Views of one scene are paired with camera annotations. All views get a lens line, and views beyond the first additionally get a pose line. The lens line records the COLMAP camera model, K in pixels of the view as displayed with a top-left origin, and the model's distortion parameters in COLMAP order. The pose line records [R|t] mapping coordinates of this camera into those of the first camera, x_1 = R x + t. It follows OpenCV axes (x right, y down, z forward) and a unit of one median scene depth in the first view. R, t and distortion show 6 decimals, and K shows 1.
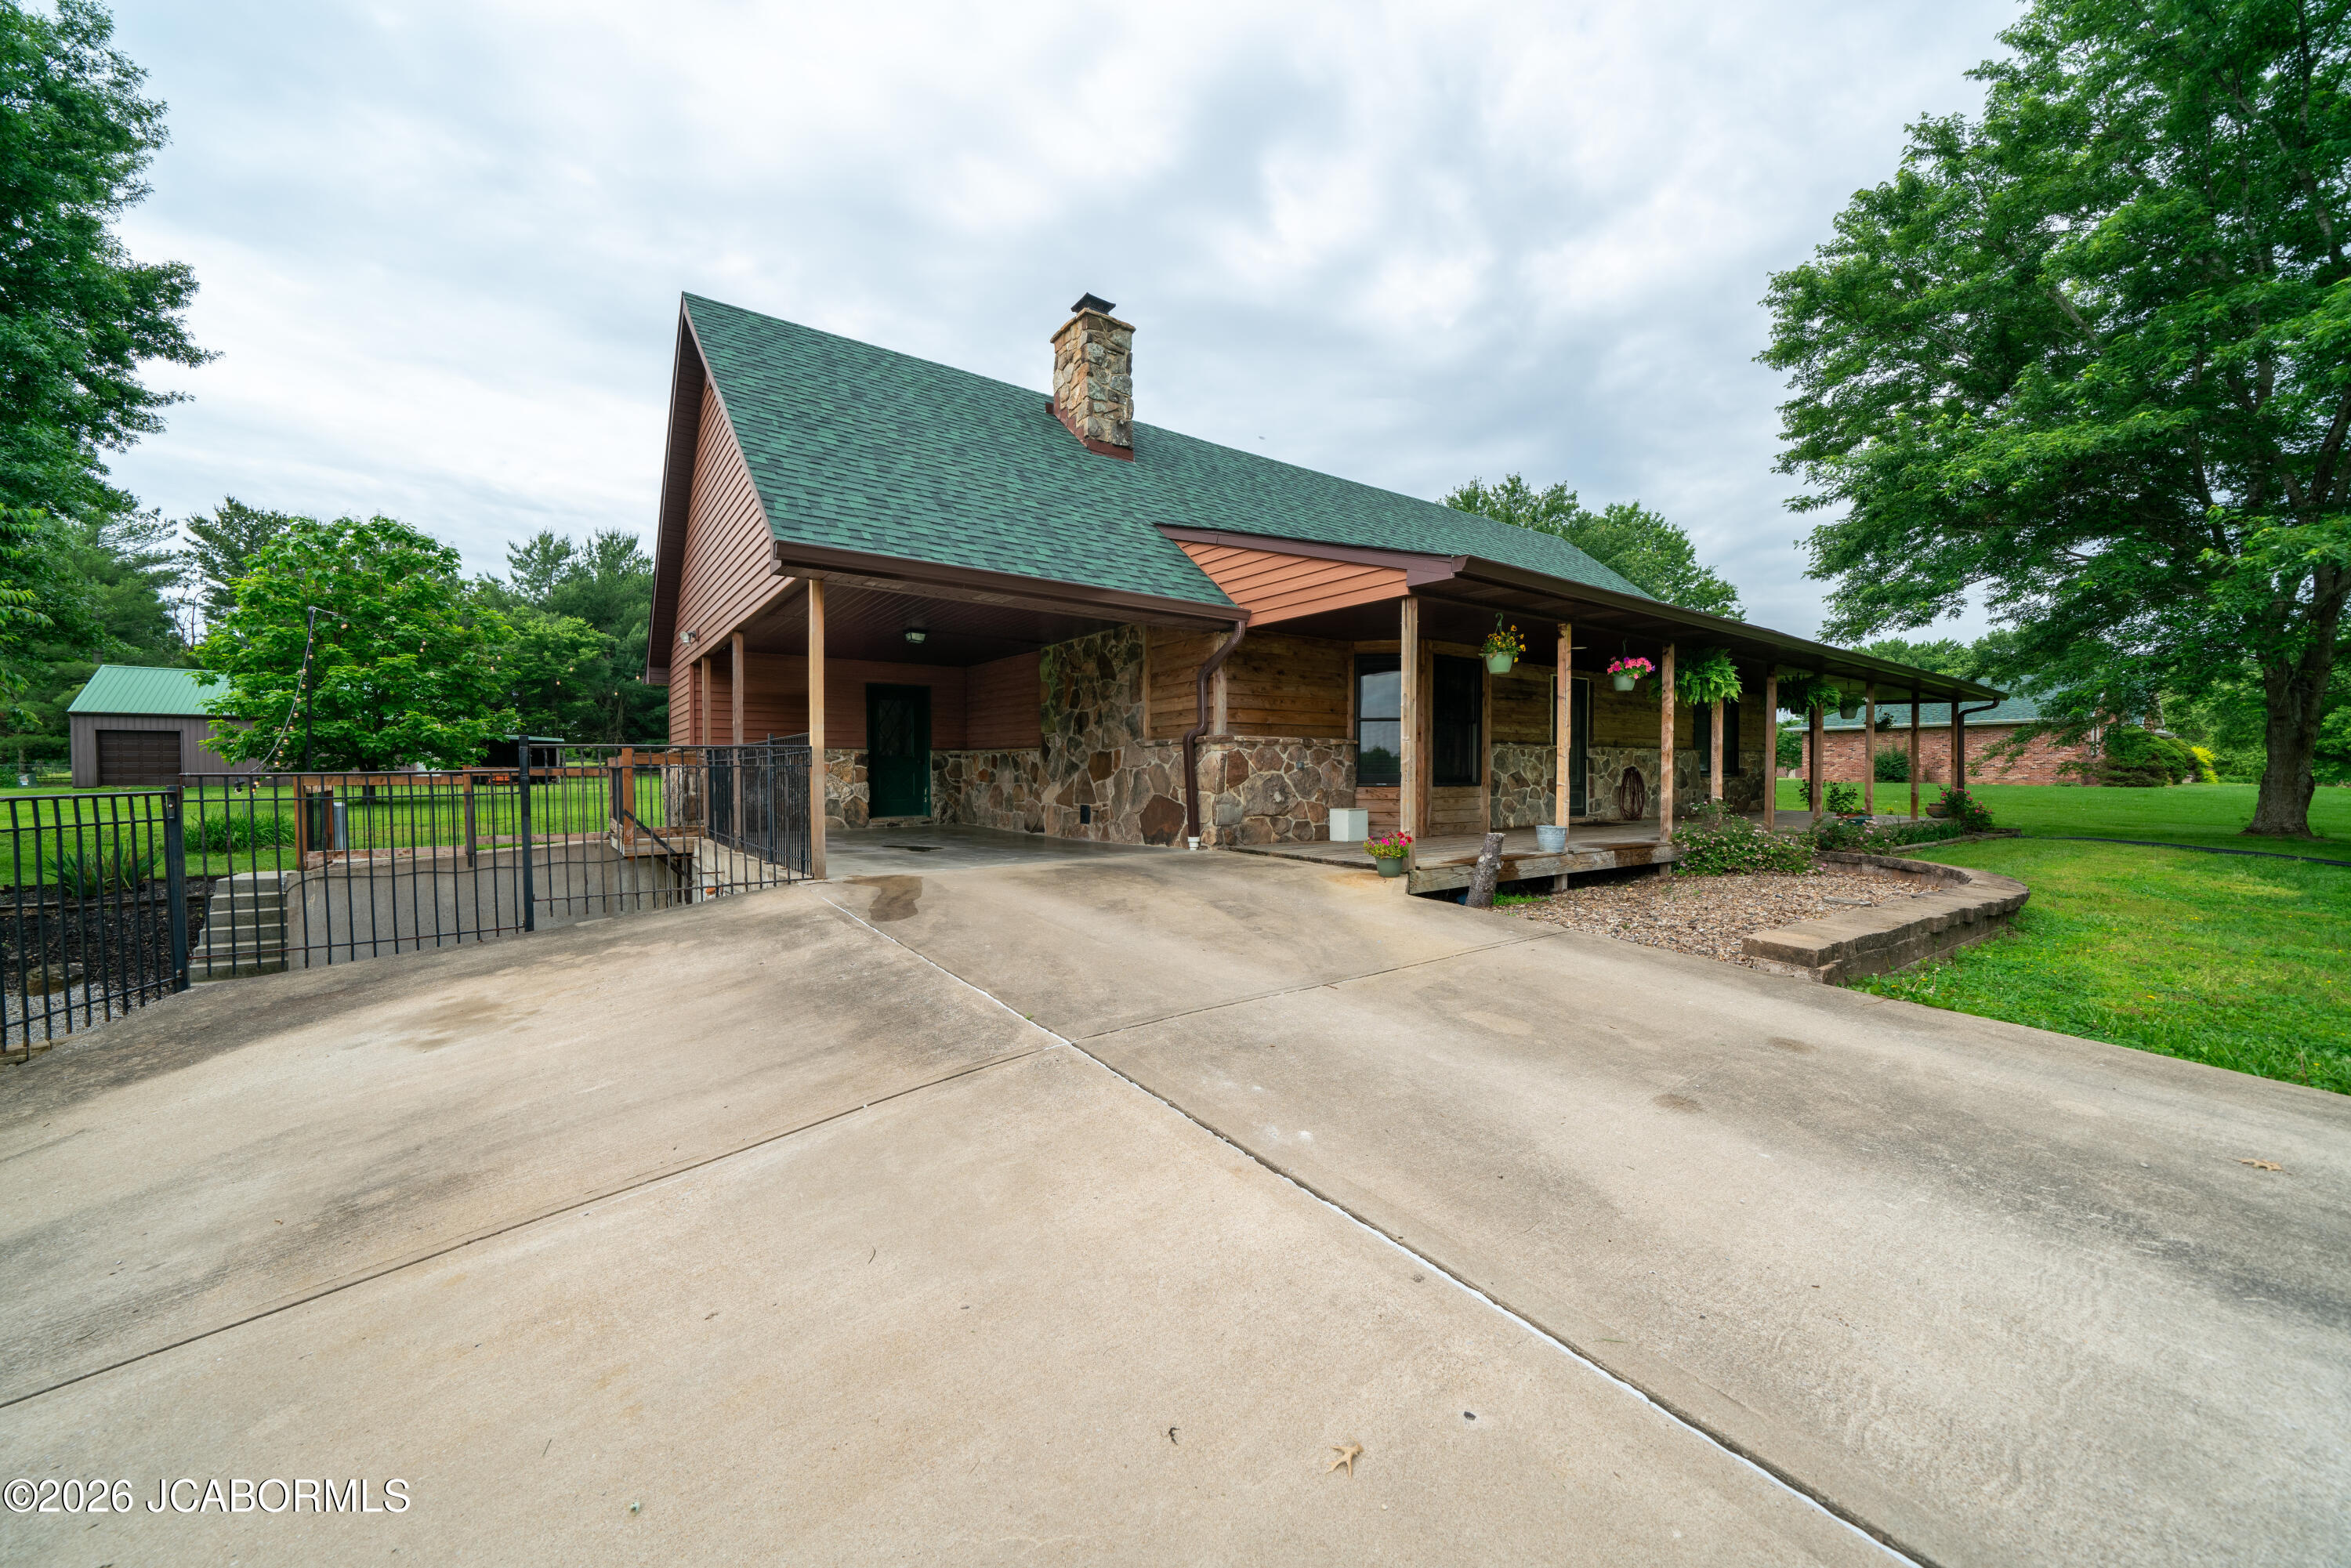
lens RADIAL K [[844.1, 0, 1174.7], [0, 844.1, 780.3], [0, 0, 1]] dist [-0.000996, 0.000291]
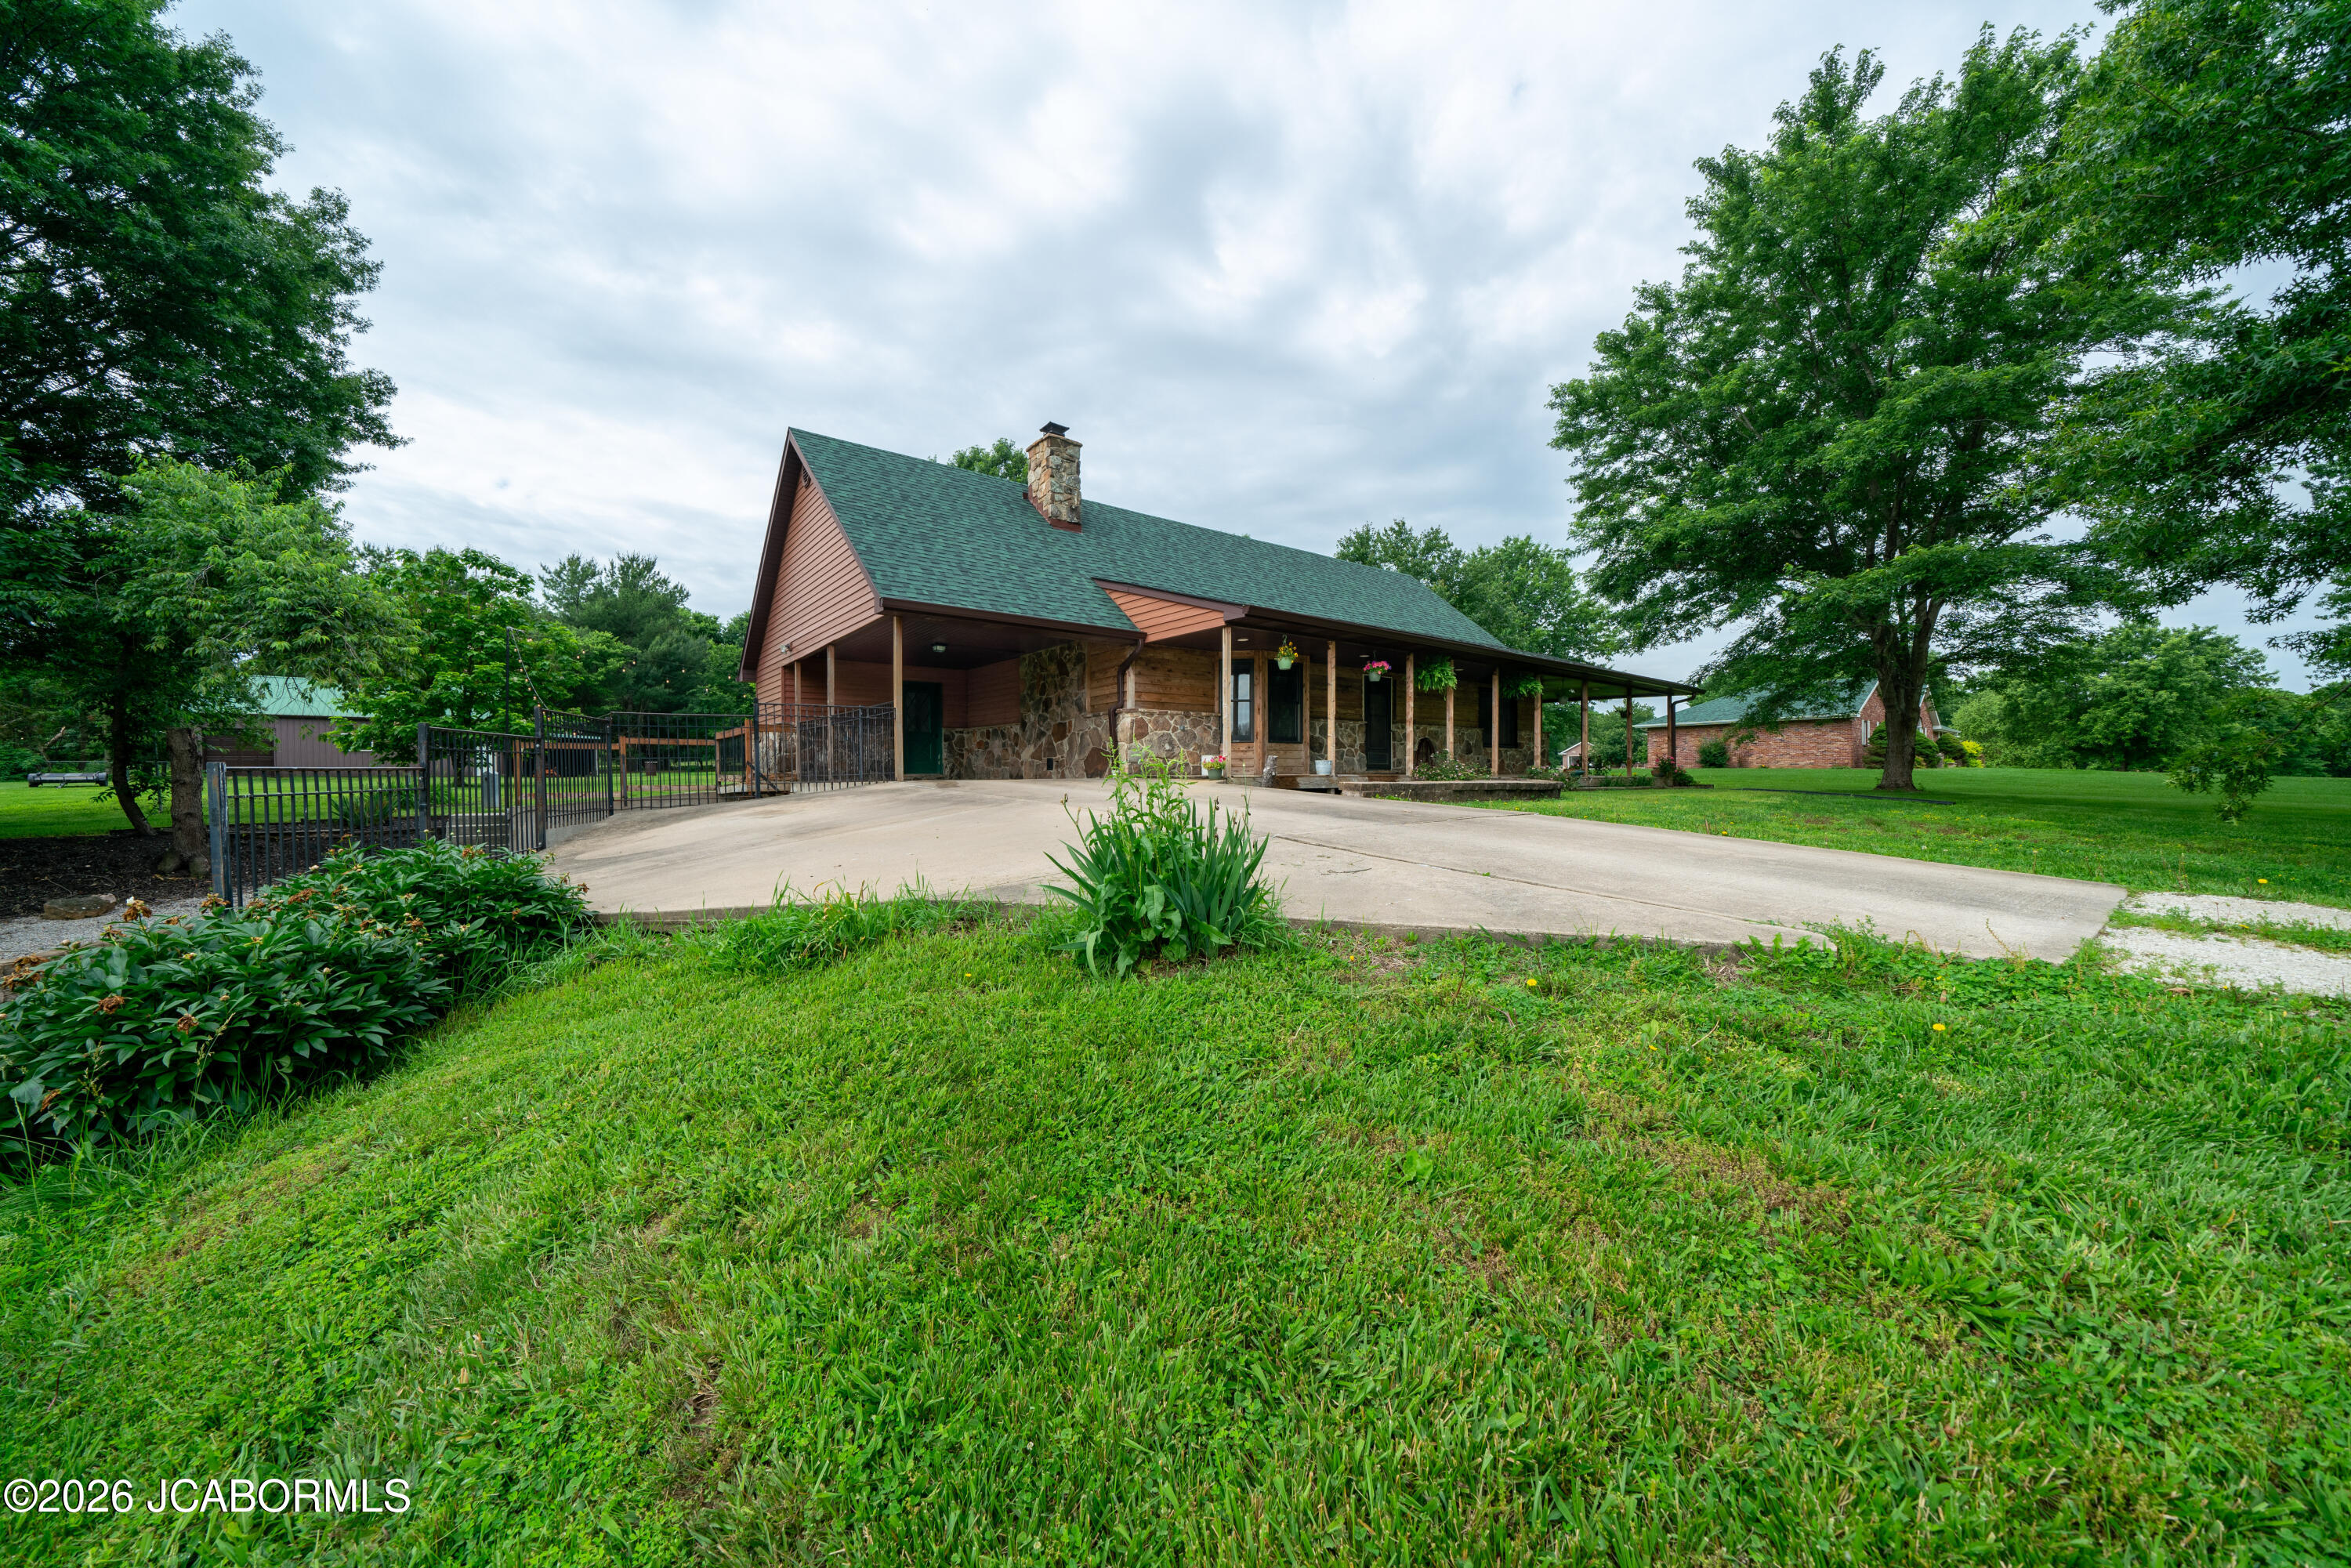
lens RADIAL K [[815.3, 0, 1169.6], [0, 815.3, 789.1], [0, 0, 1]] dist [0.000707, -0.000065]
pose [[0.999568, -0.003712, 0.029143, 0.053788], [0.003682, 0.999993, 0.001087, 0.066982], [-0.029147, -0.000979, 0.999575, -0.385939]]
